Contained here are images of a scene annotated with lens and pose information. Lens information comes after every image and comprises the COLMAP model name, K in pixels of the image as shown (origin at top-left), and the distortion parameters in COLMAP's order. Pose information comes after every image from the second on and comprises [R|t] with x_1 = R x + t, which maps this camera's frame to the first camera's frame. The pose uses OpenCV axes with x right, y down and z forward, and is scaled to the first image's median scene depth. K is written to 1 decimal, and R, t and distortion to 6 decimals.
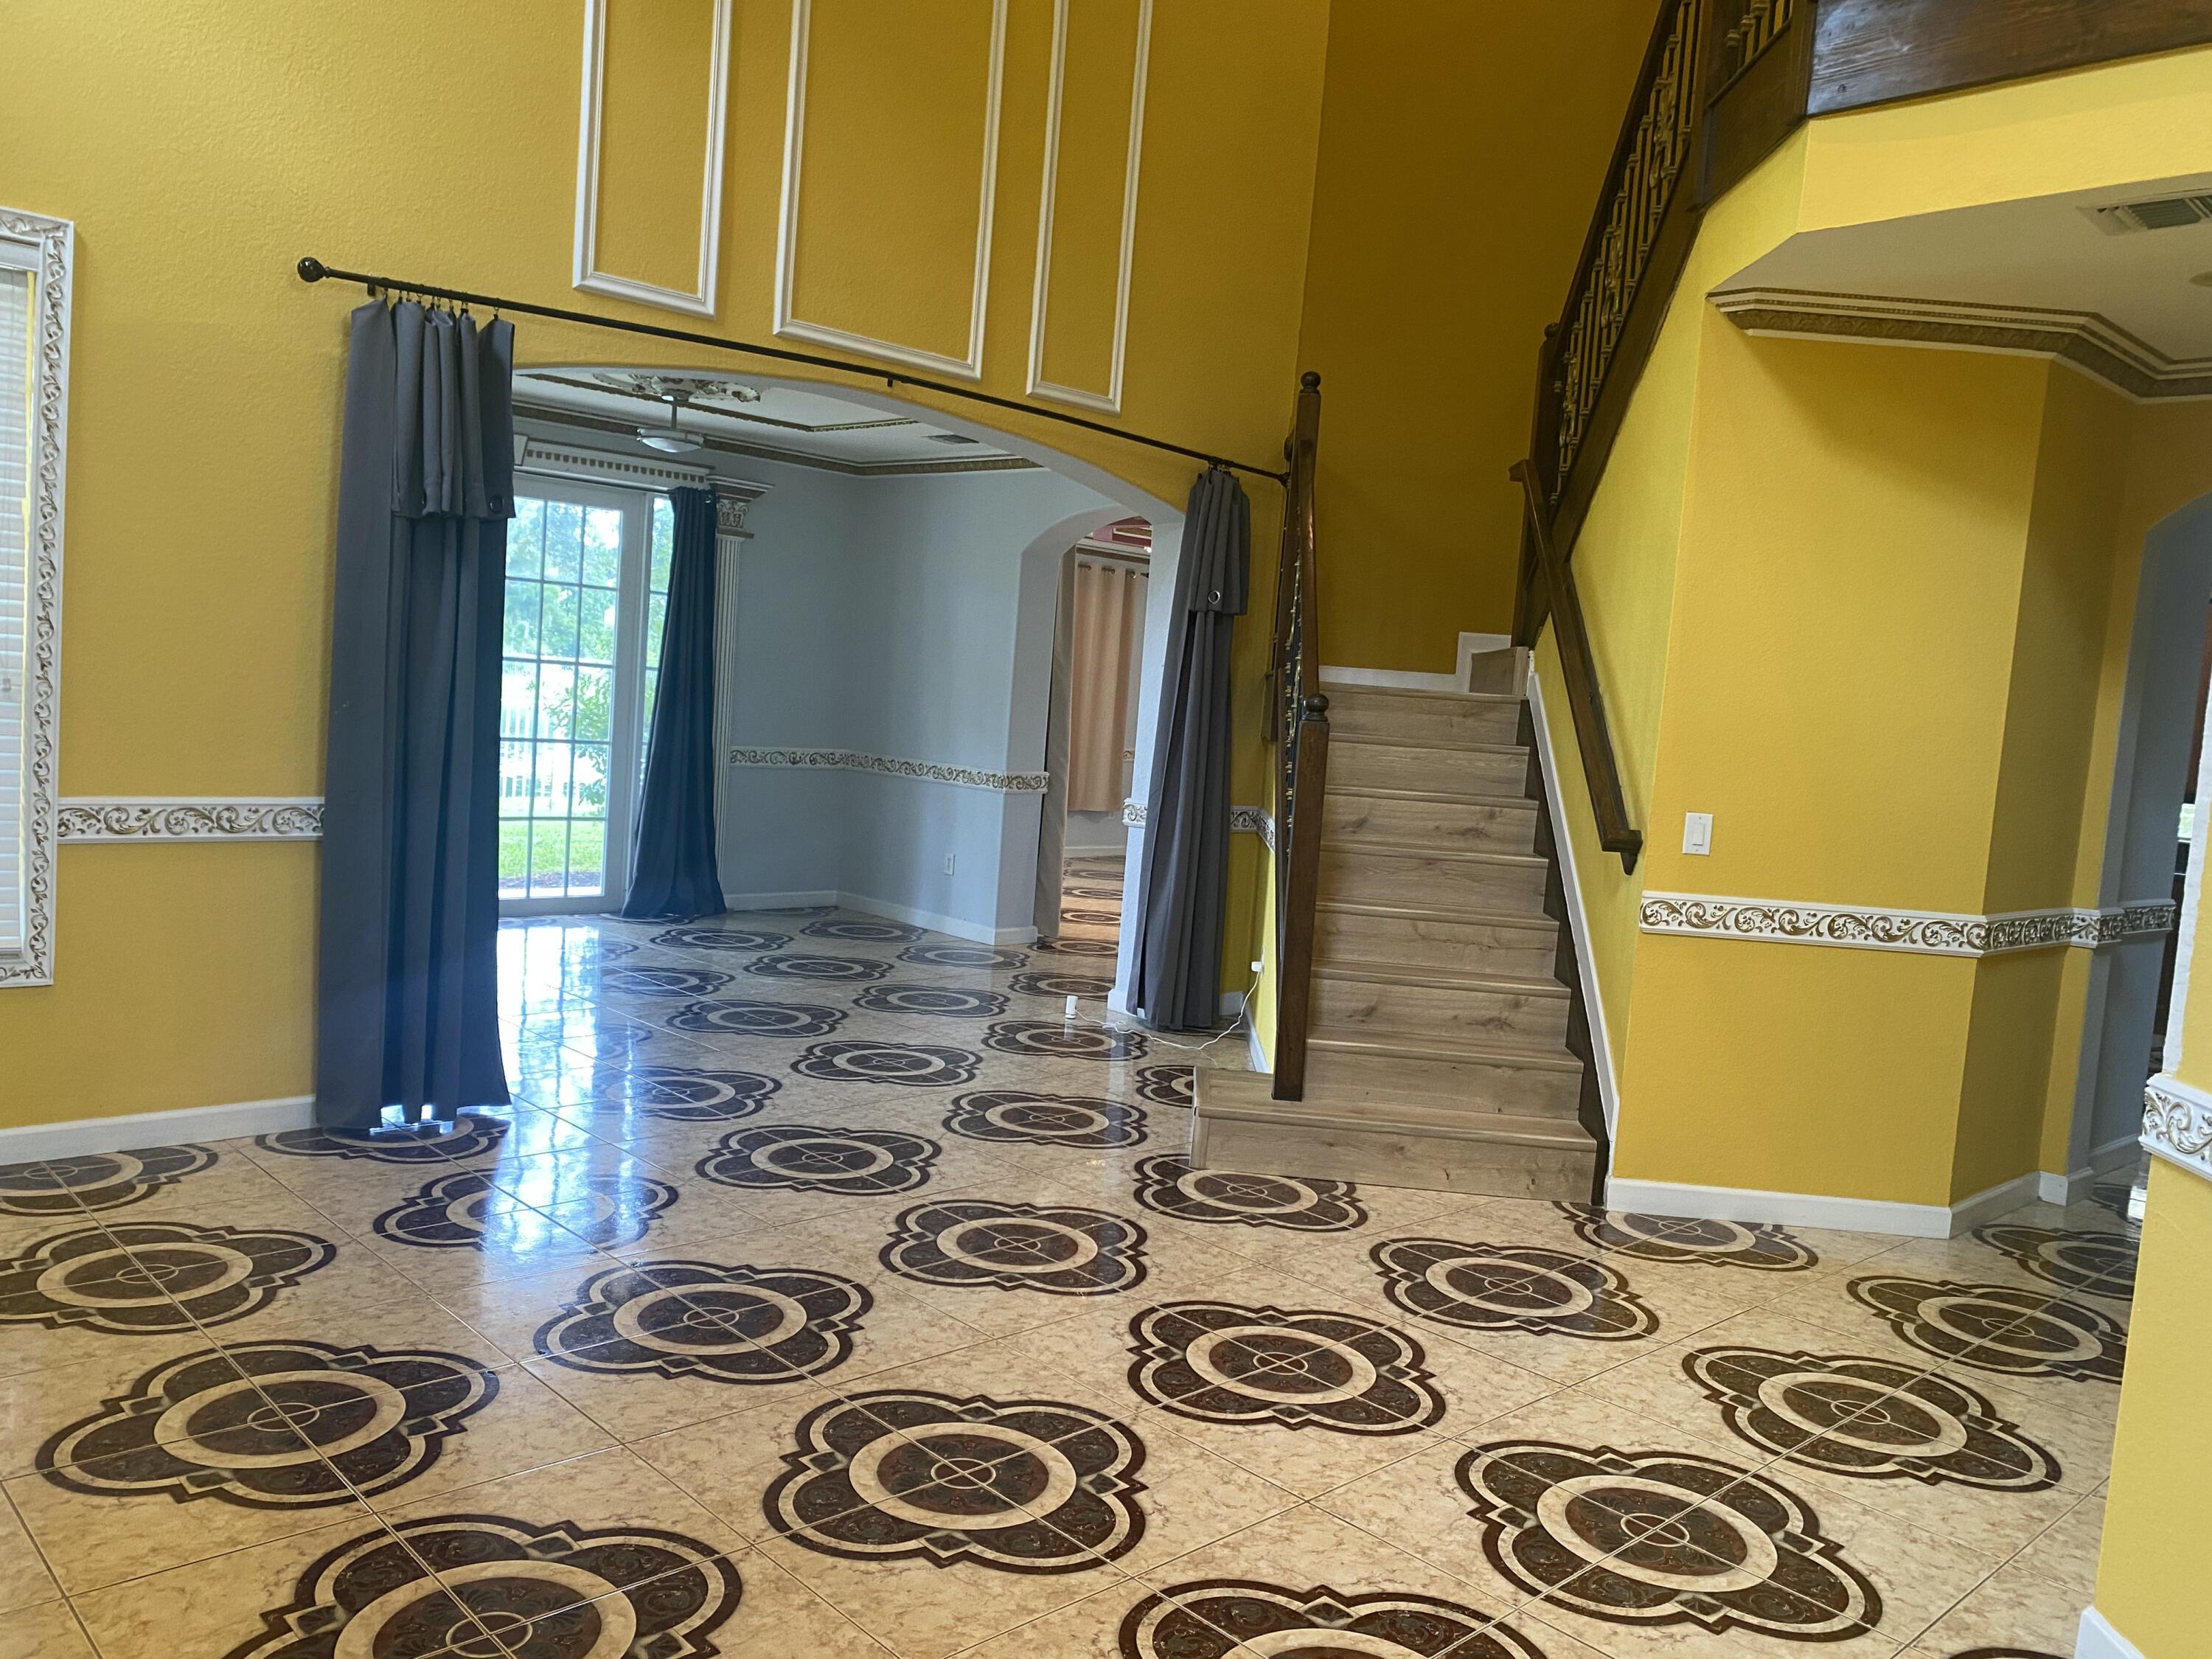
lens RADIAL K [[1689.9, 0, 1091.2], [0, 1689.9, 825.7], [0, 0, 1]] dist [0.040857, -0.066799]
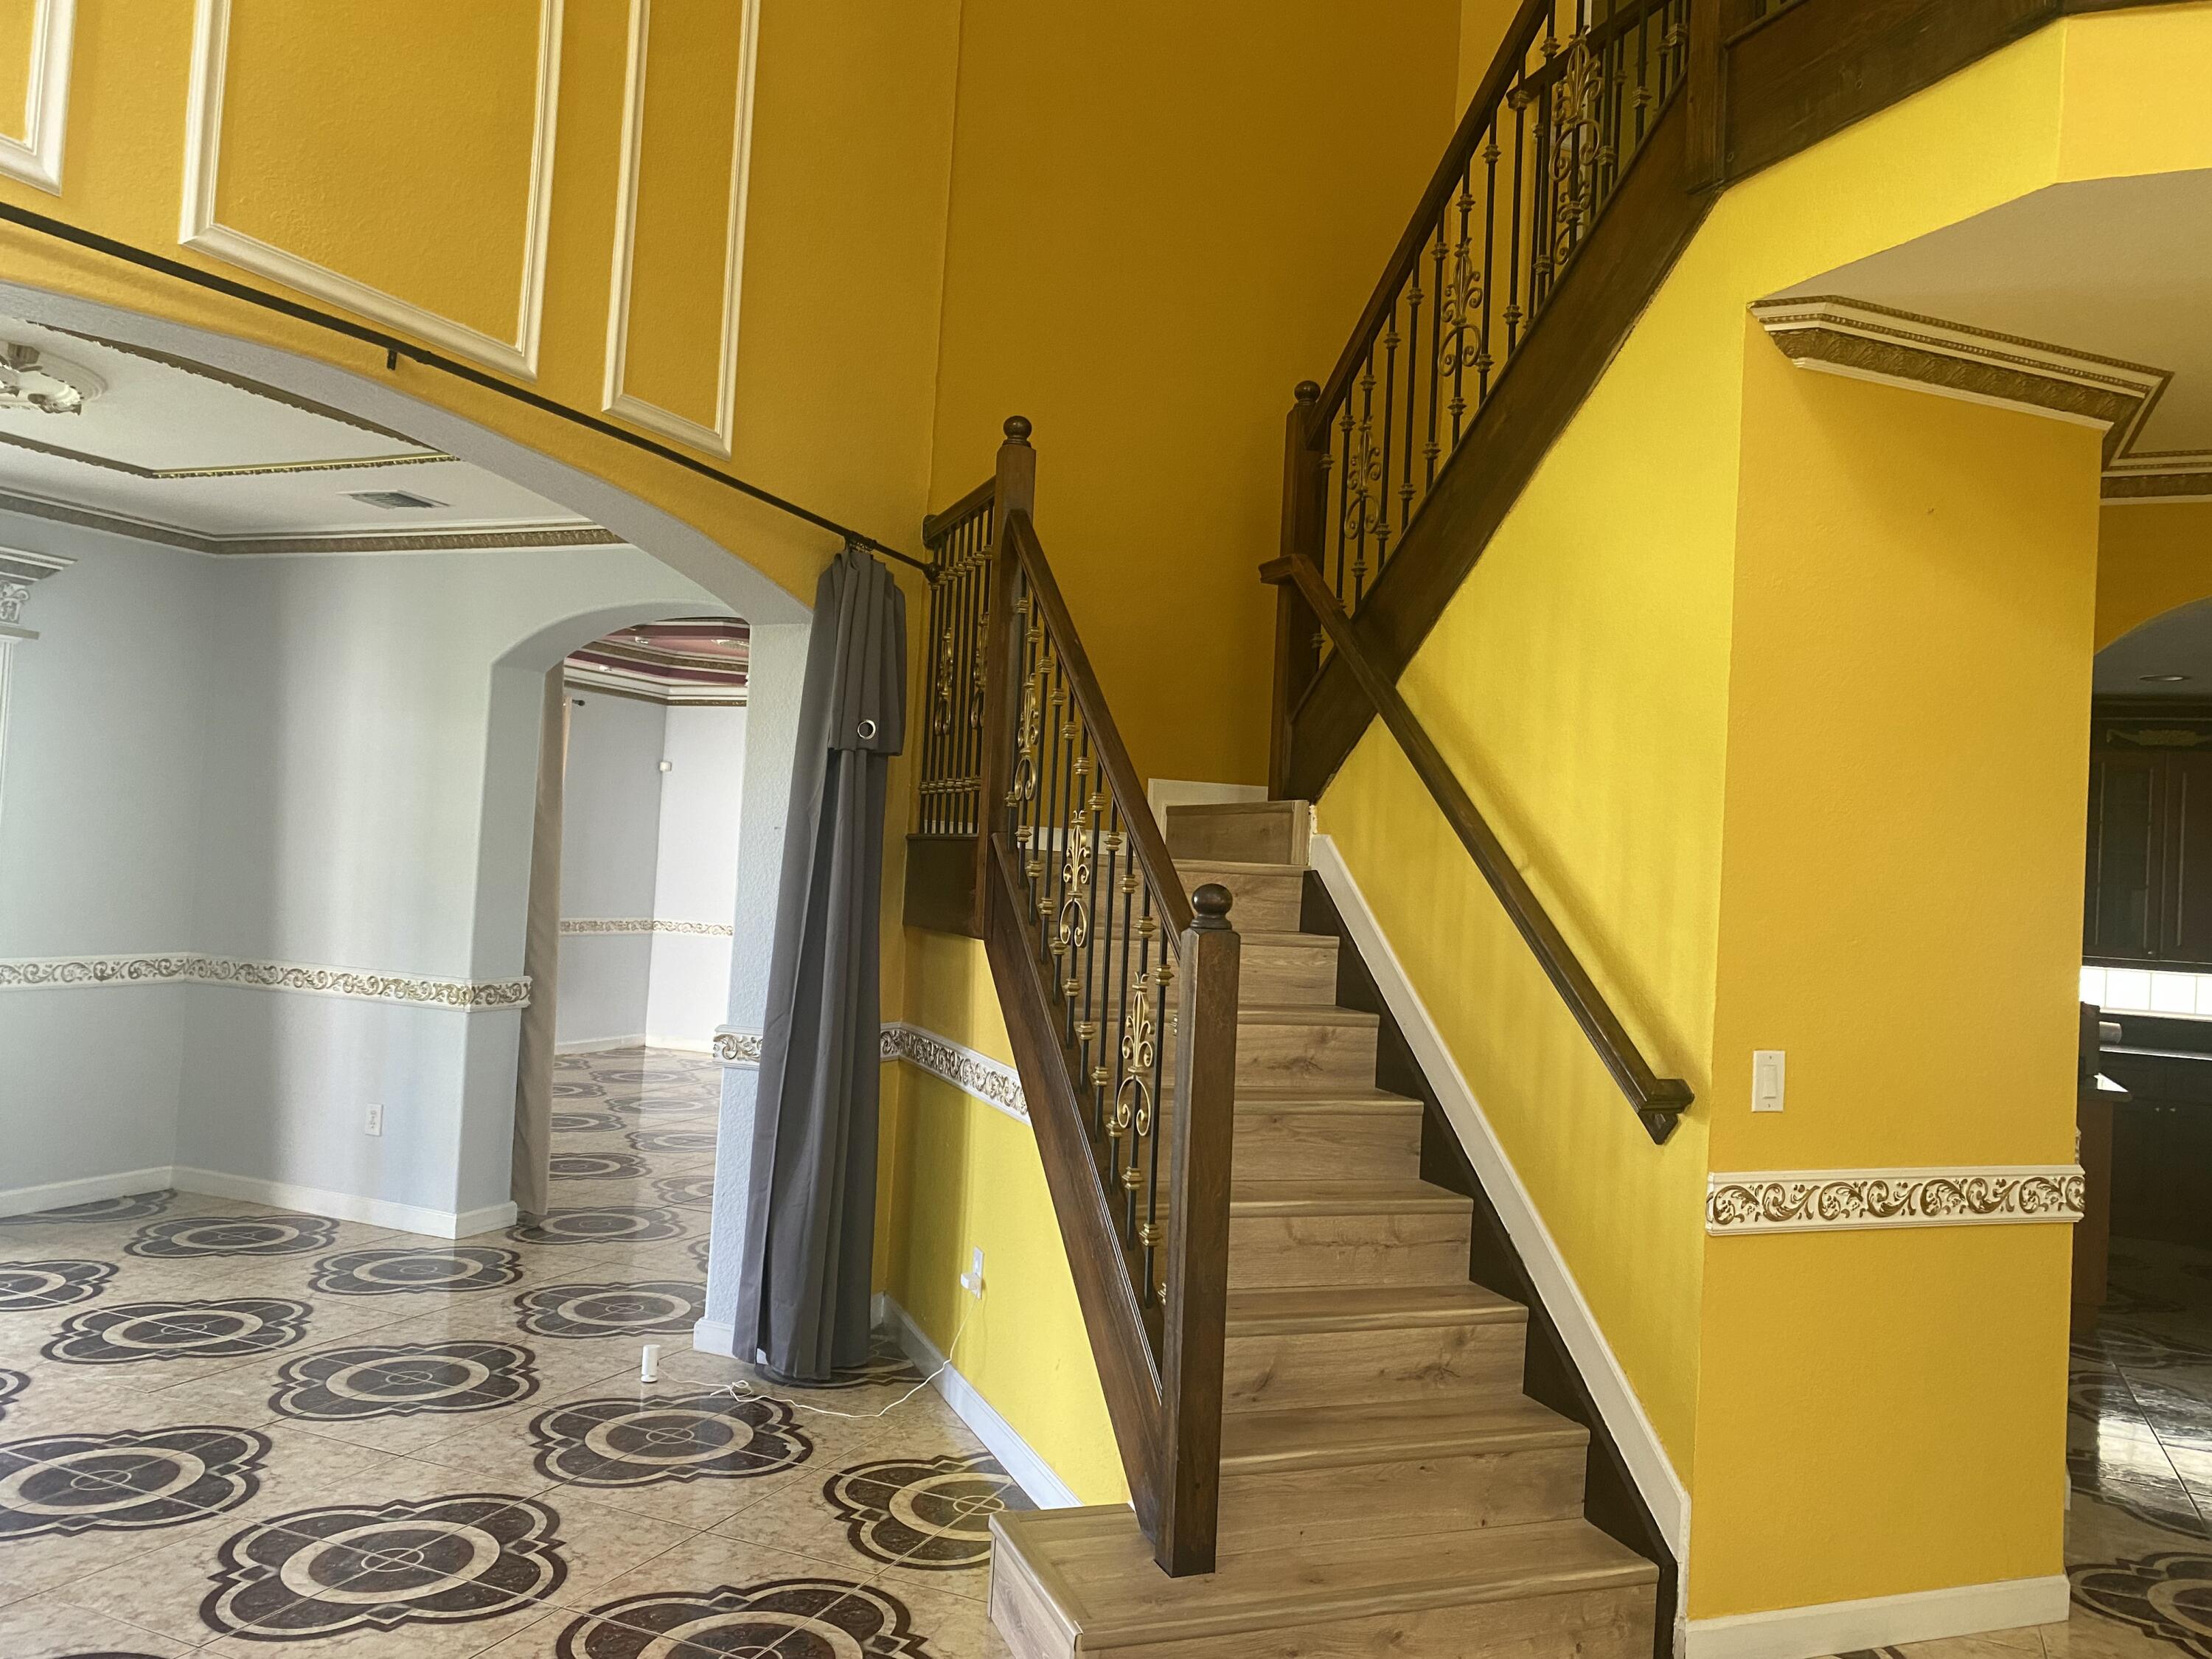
lens RADIAL K [[1696.3, 0, 1107.2], [0, 1696.3, 807.5], [0, 0, 1]] dist [0.040799, -0.056152]
pose [[0.919582, -0.013982, 0.392648, -0.141162], [0.048775, 0.995699, -0.078775, -0.058746], [-0.389858, 0.091591, 0.916309, 0.433768]]
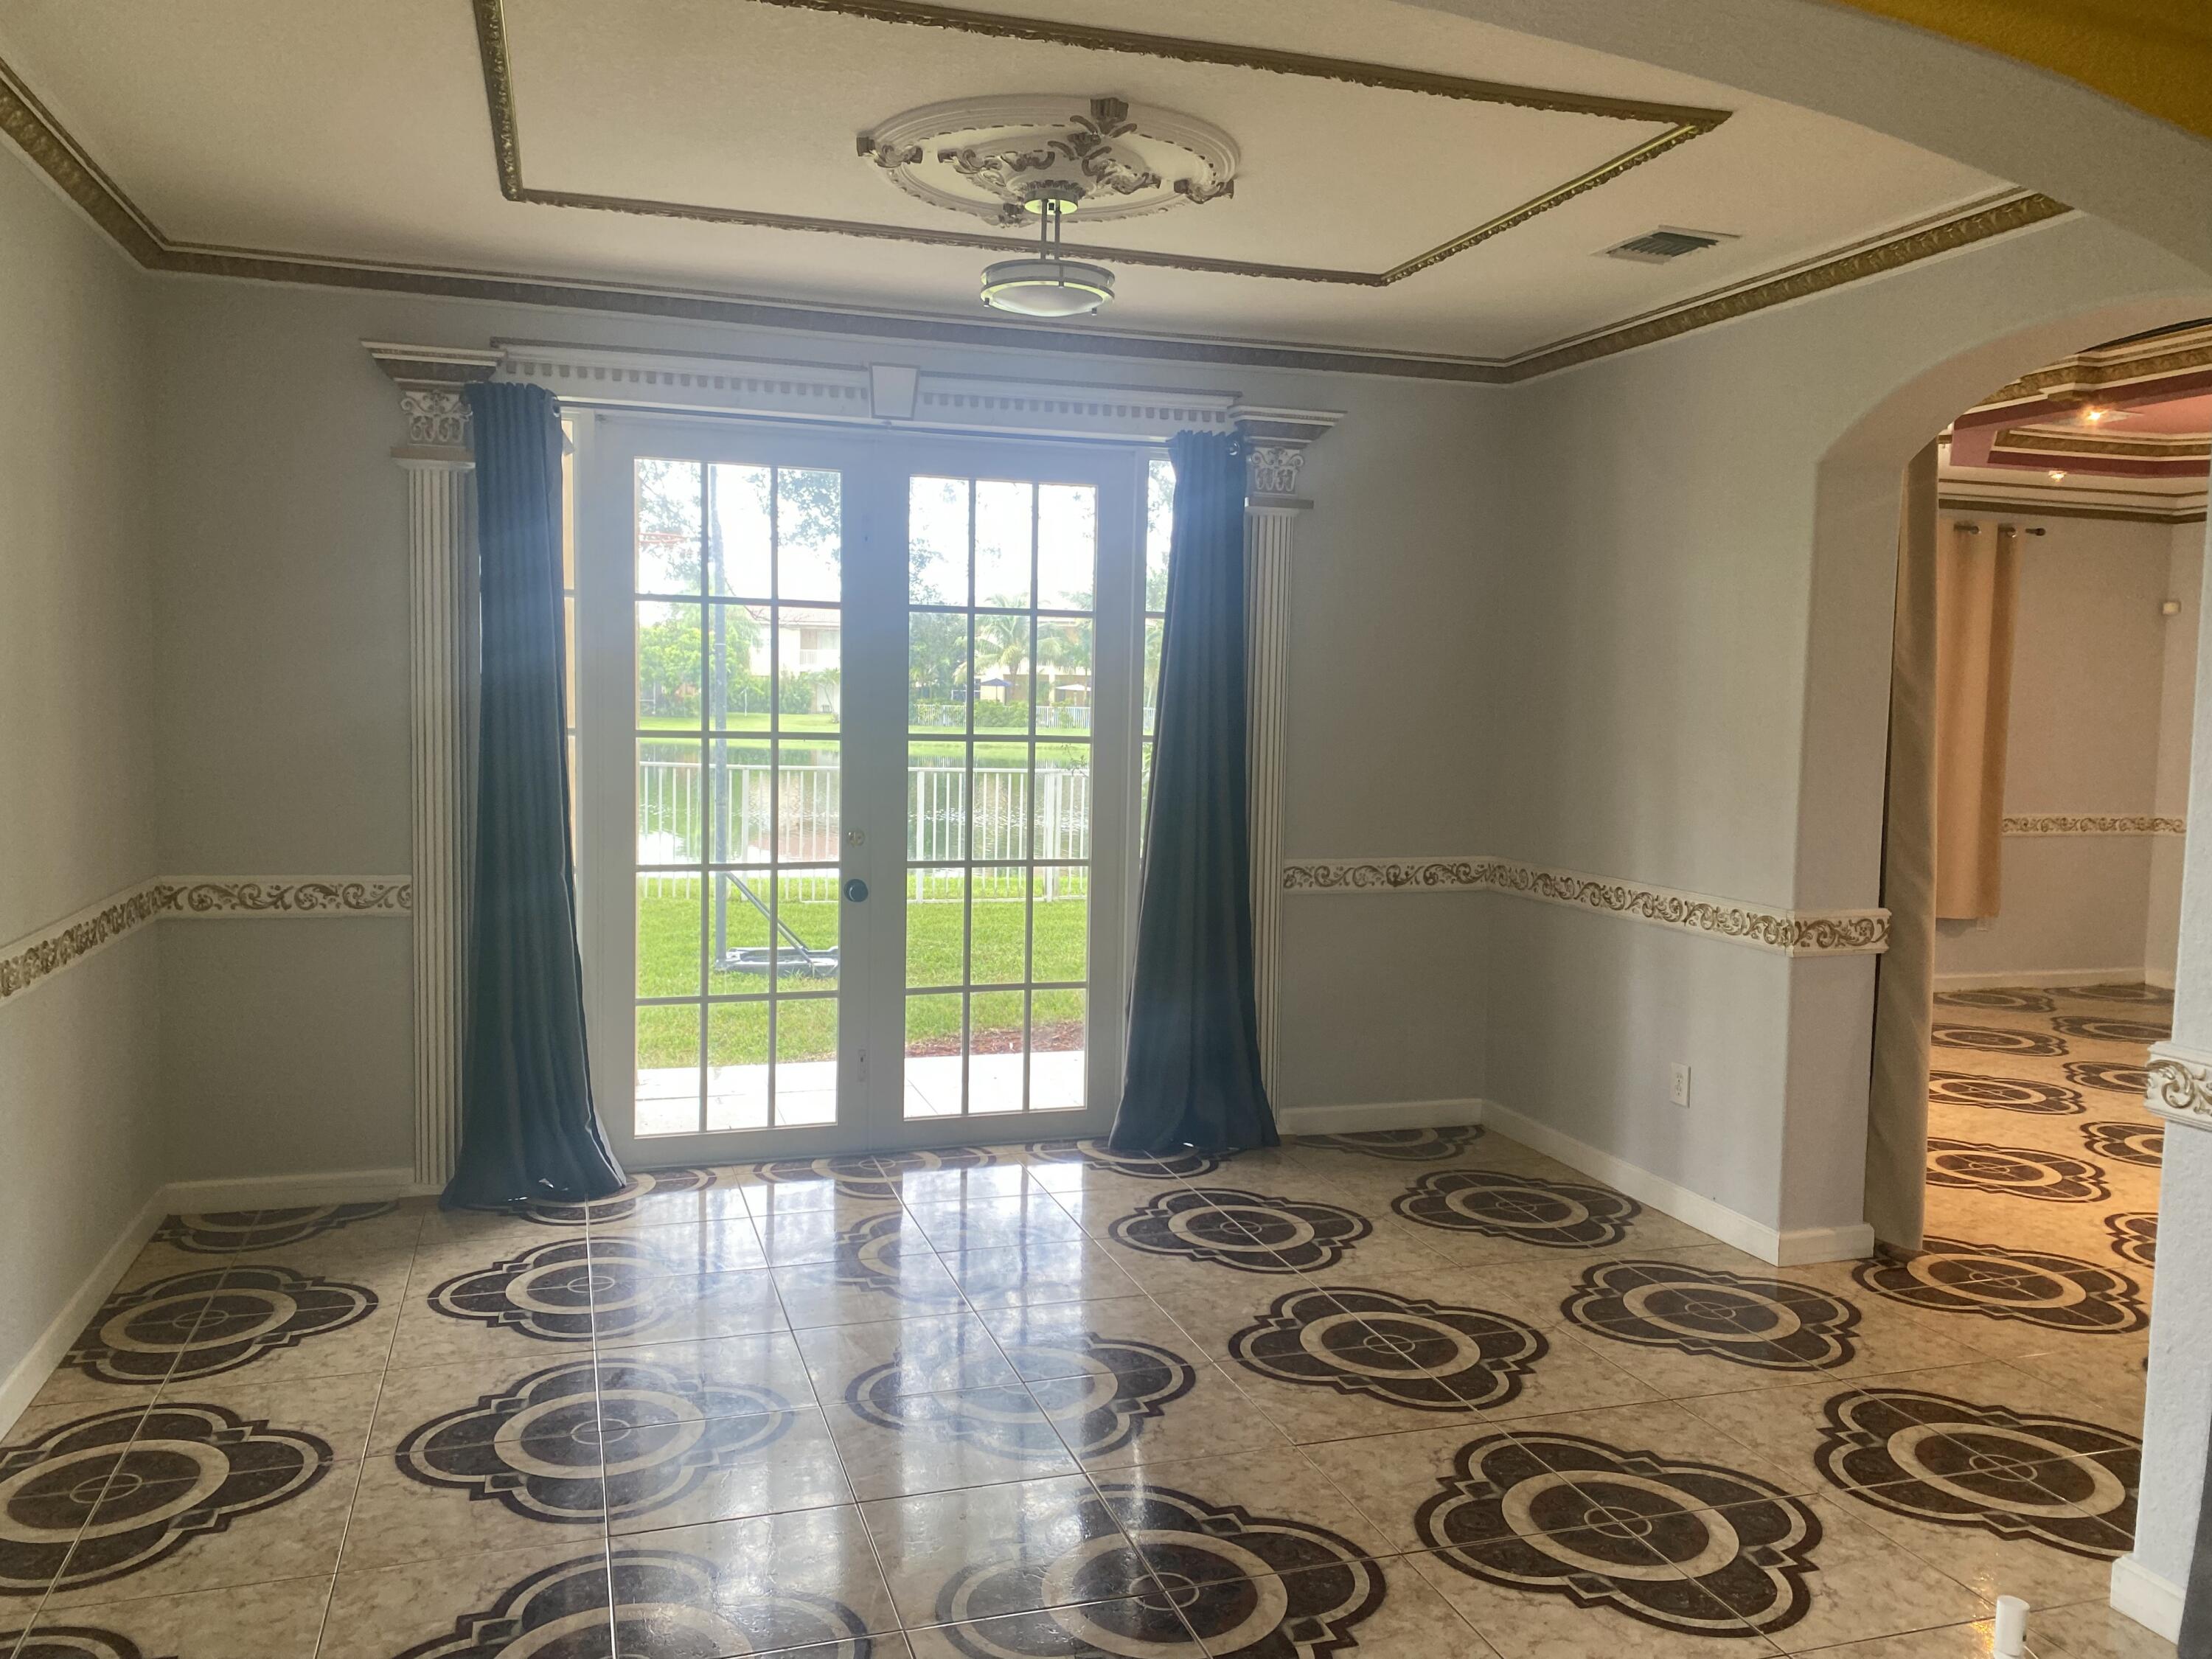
lens RADIAL K [[1655.4, 0, 1065.7], [0, 1655.4, 809.6], [0, 0, 1]] dist [0.036913, -0.084933]
pose [[0.894184, -0.029010, -0.446759, -0.038682], [0.013734, 0.999206, -0.037395, -0.078976], [0.447489, 0.027302, 0.893872, 0.803089]]
